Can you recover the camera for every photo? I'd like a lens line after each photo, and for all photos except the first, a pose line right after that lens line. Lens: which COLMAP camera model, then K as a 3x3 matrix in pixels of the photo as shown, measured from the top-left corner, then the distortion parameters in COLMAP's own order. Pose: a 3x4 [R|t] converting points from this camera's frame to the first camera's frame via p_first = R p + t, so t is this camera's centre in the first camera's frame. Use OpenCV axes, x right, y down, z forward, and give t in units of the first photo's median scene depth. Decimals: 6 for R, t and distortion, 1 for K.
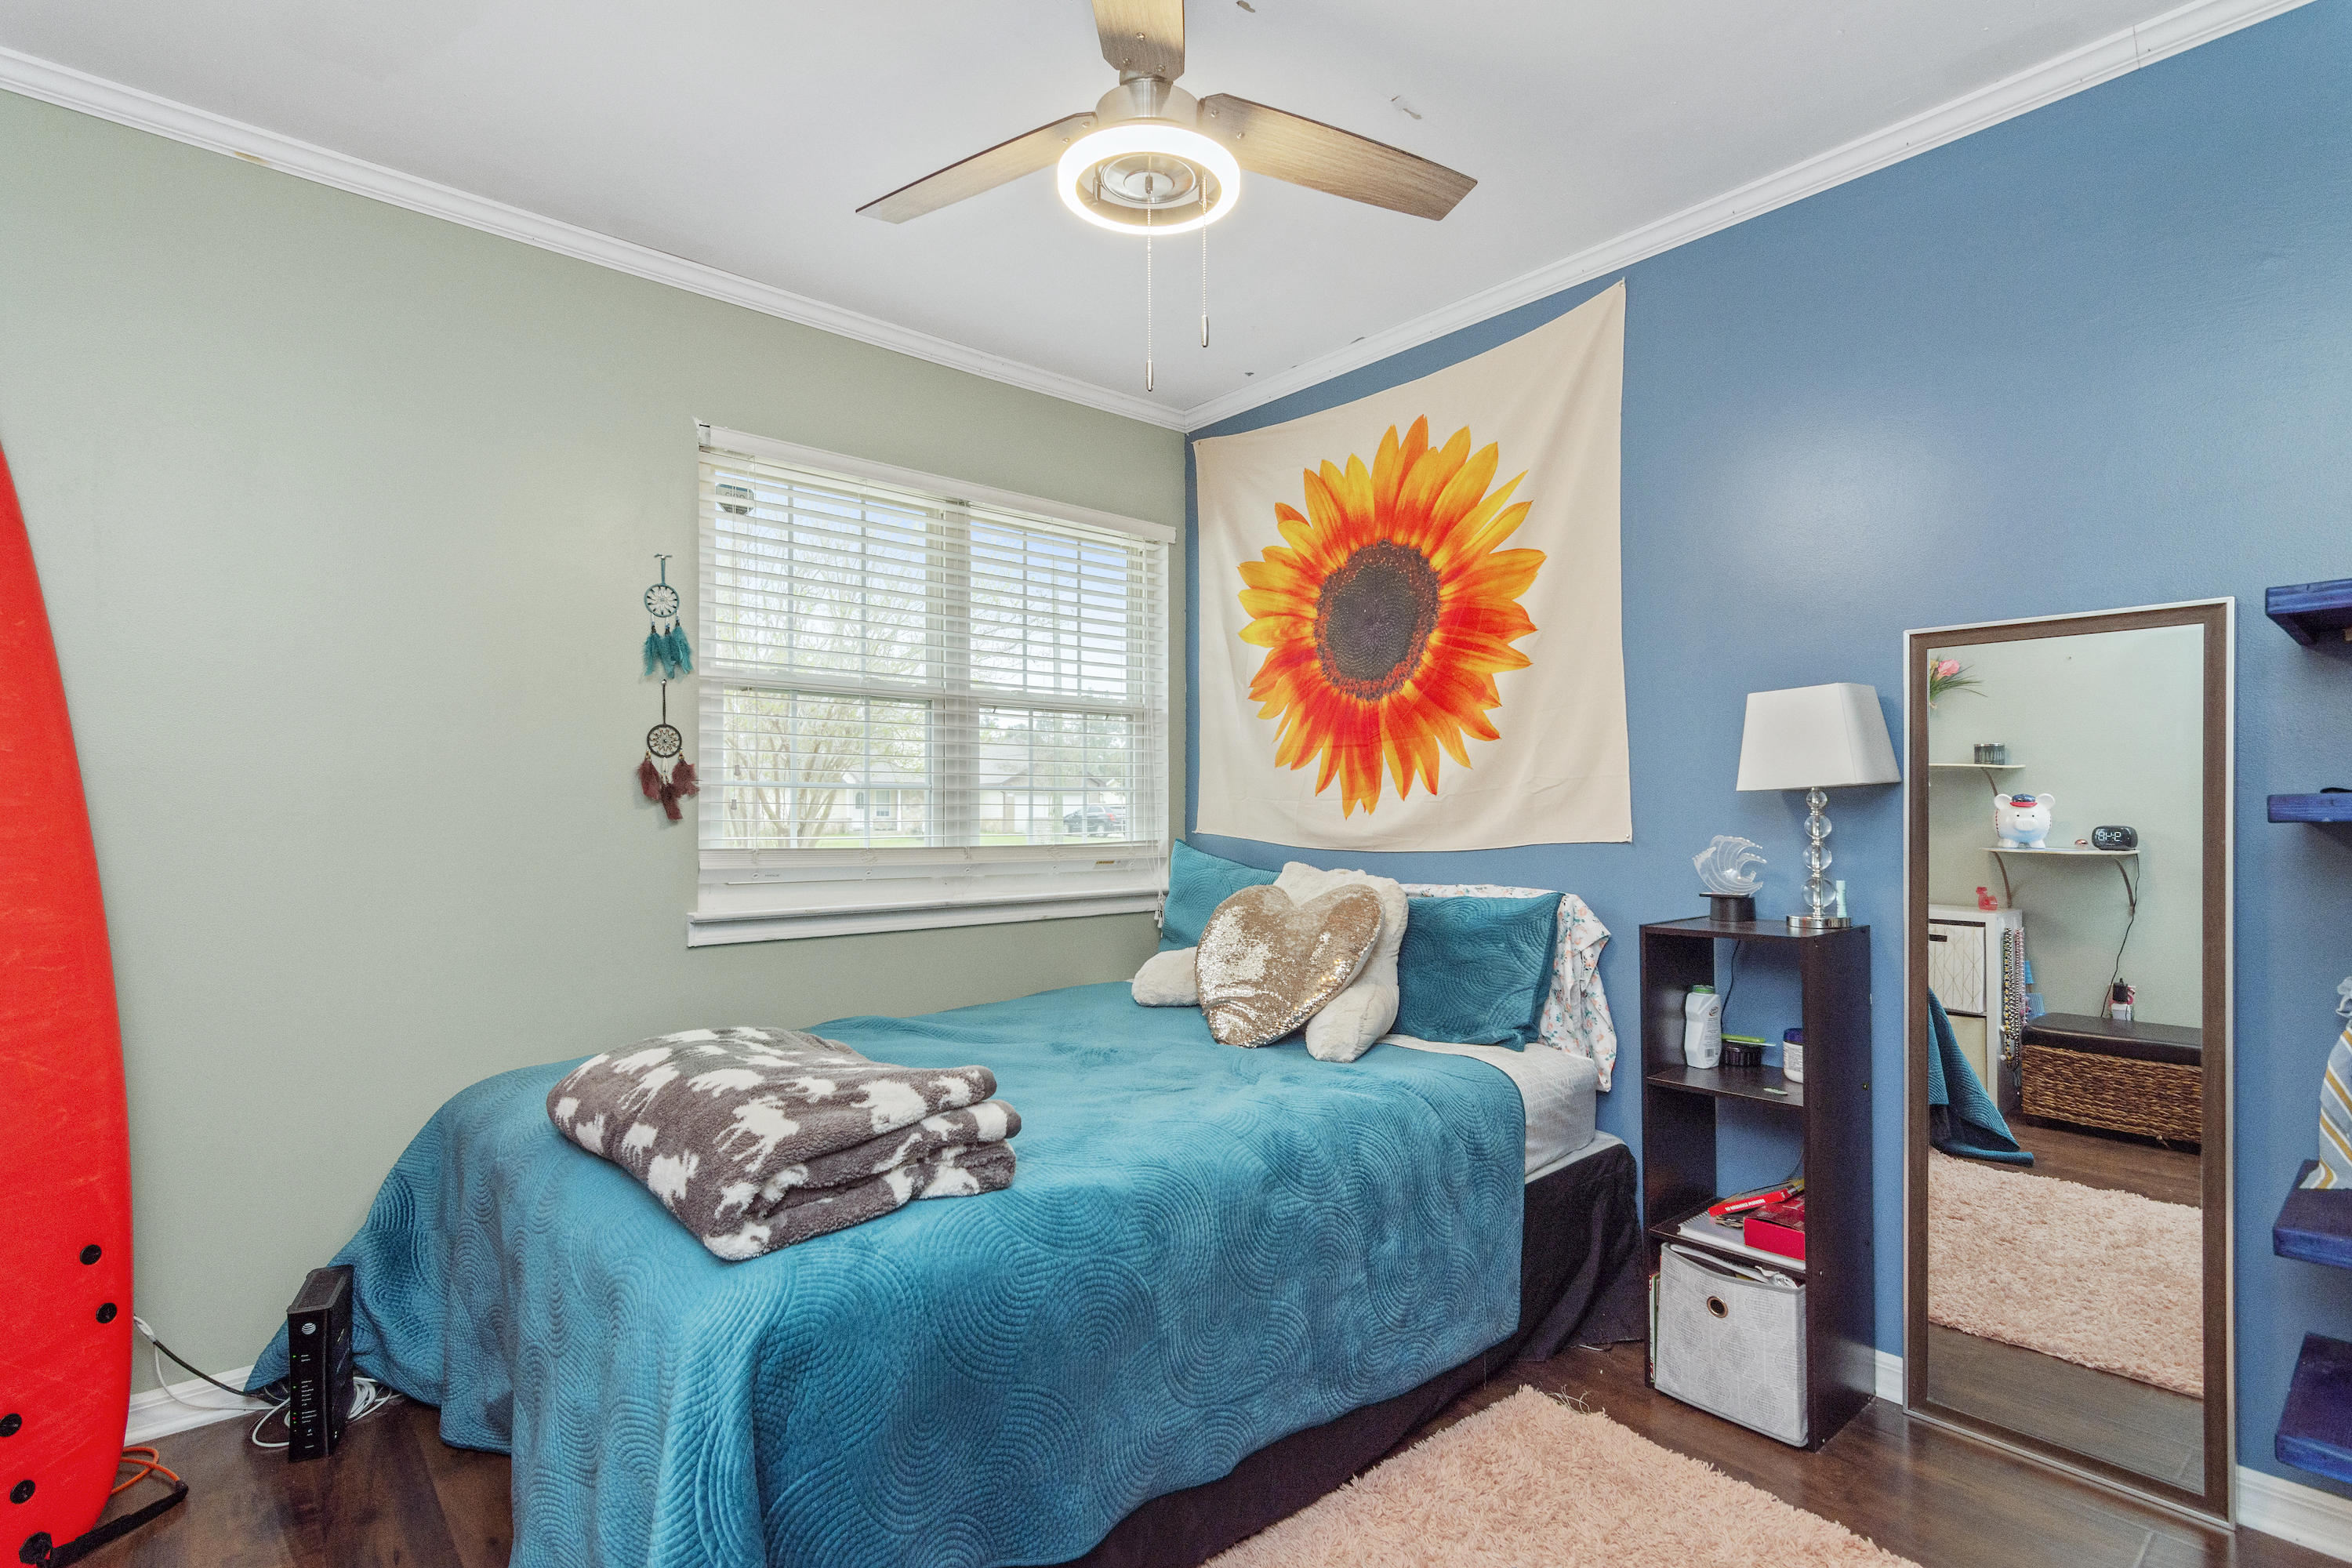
lens RADIAL K [[1139.0, 0, 1173.0], [0, 1139.0, 804.7], [0, 0, 1]] dist [0.010279, -0.003267]
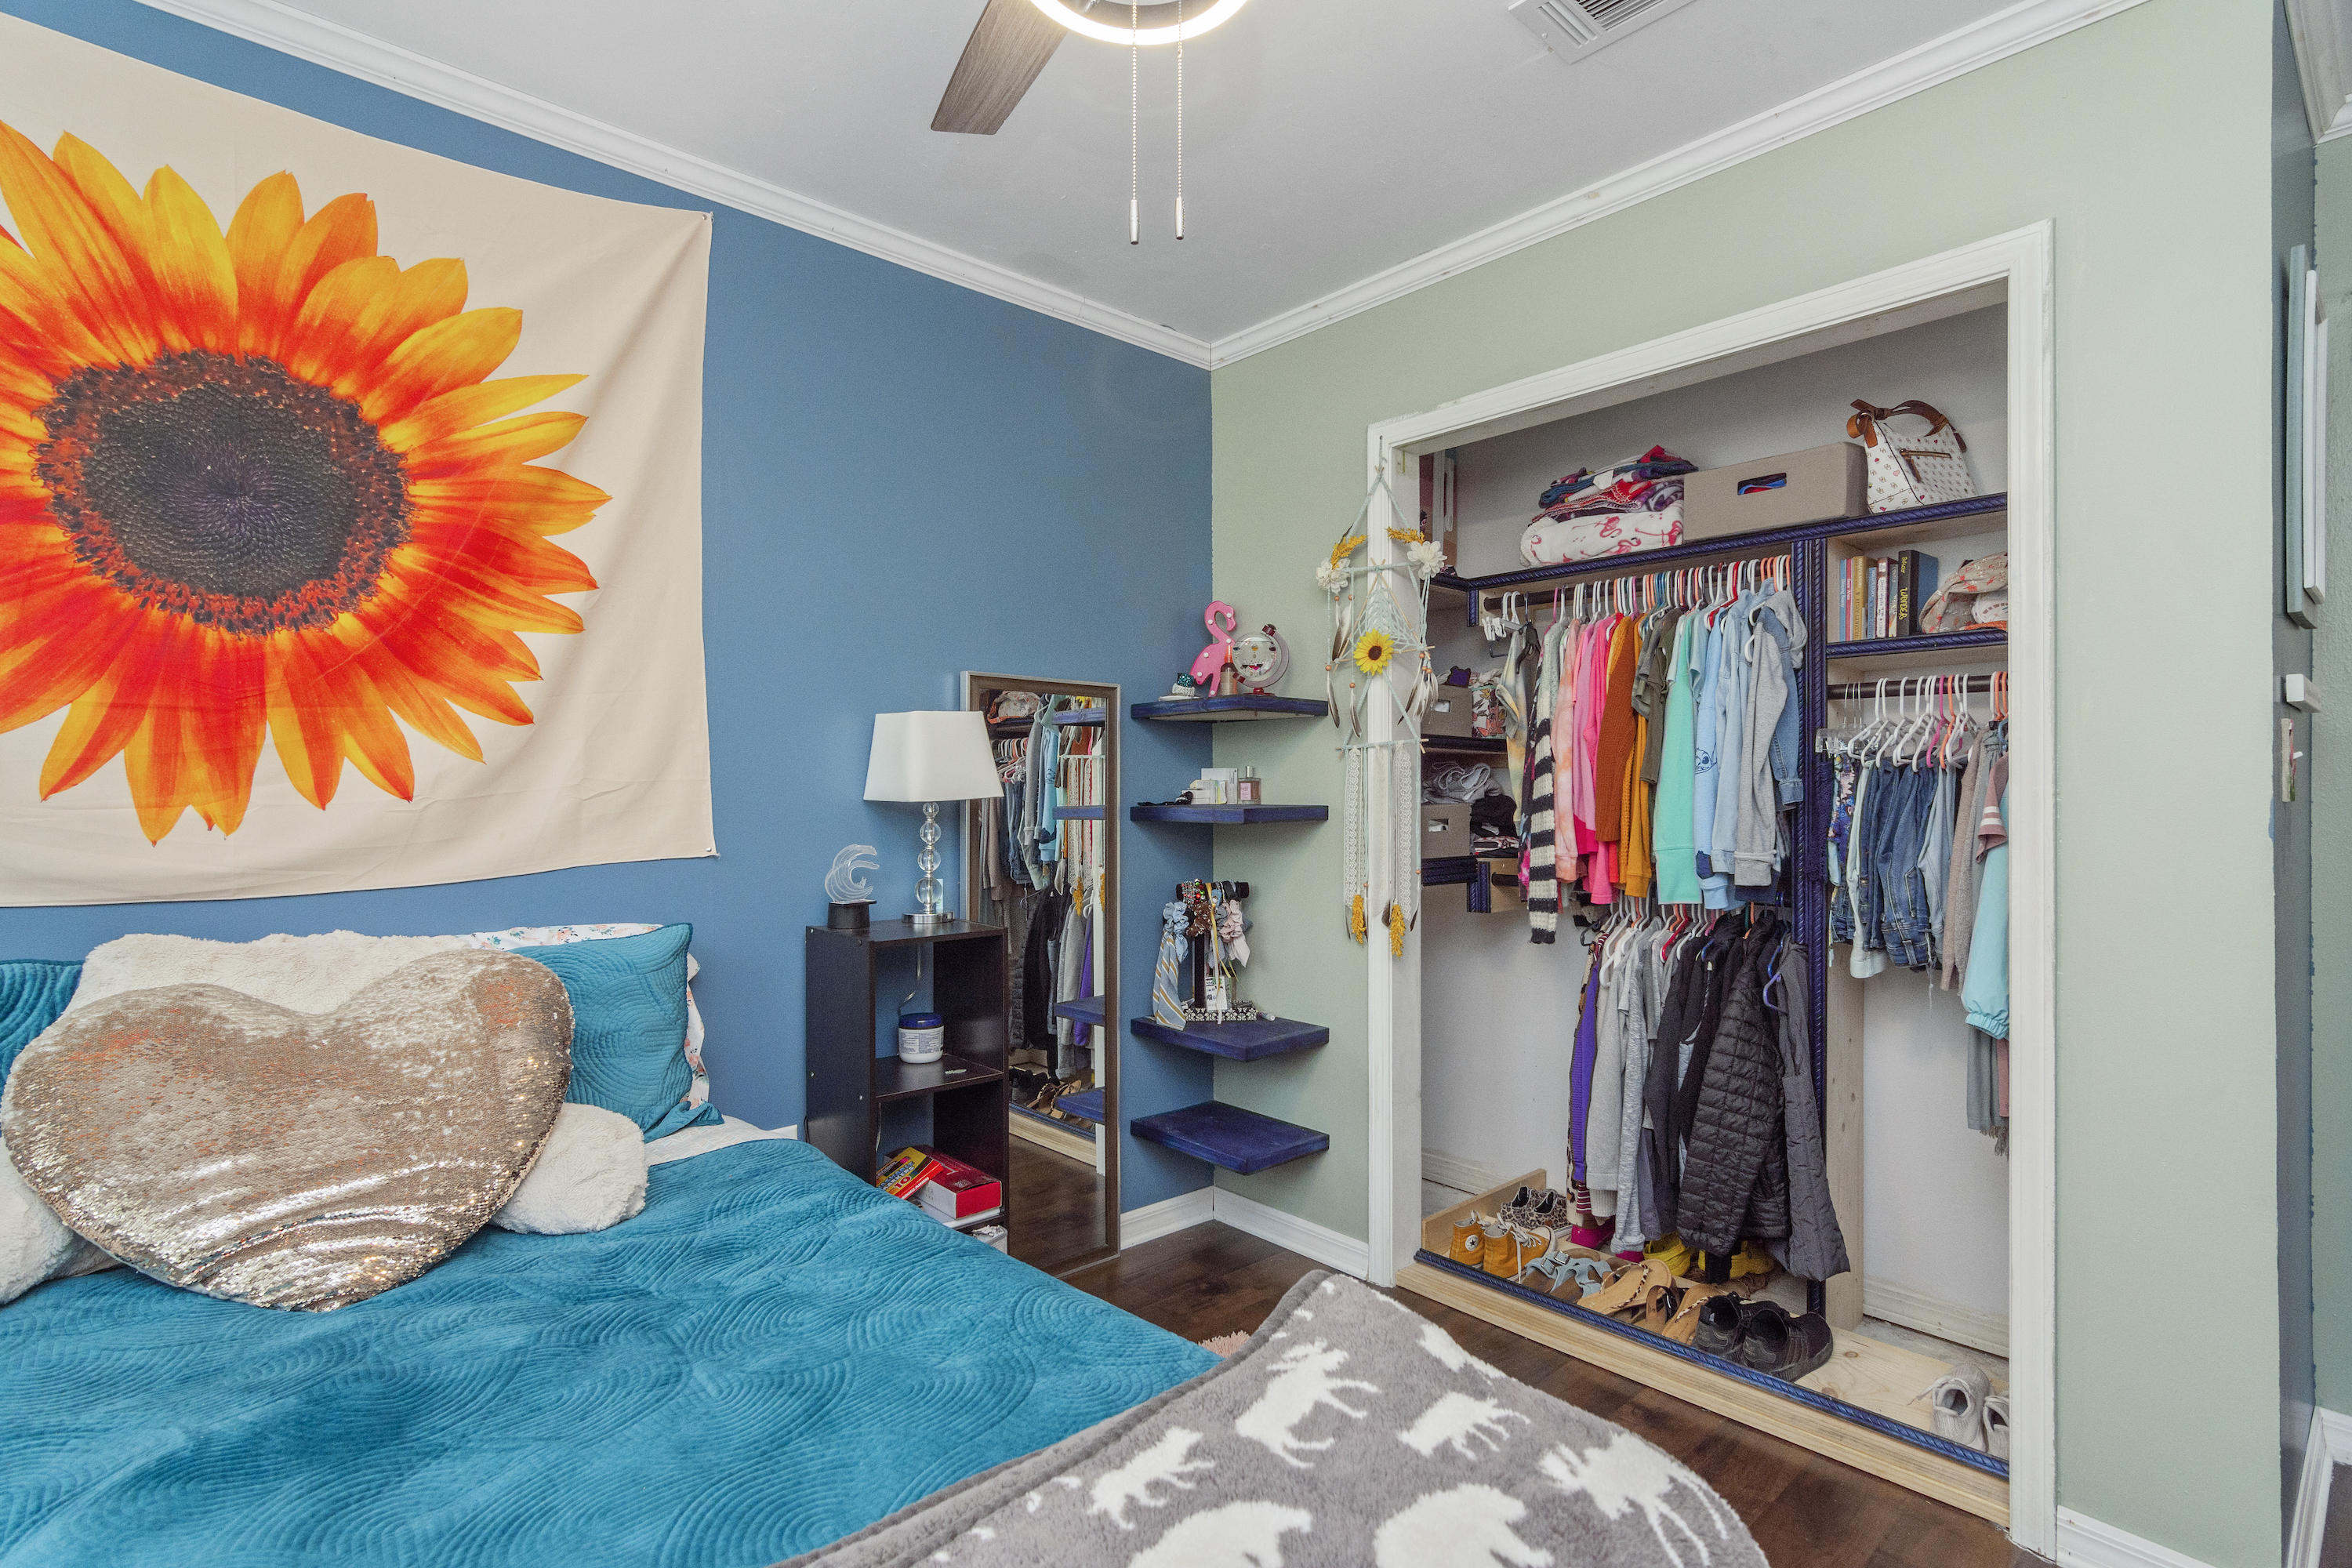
lens RADIAL K [[1139.0, 0, 1171.9], [0, 1139.0, 785.0], [0, 0, 1]] dist [0.010279, -0.003267]
pose [[-0.011588, 0.007127, 0.999907, -0.419180], [-0.009387, 0.999930, -0.007236, -0.016646], [-0.999889, -0.009470, -0.011520, 0.569223]]
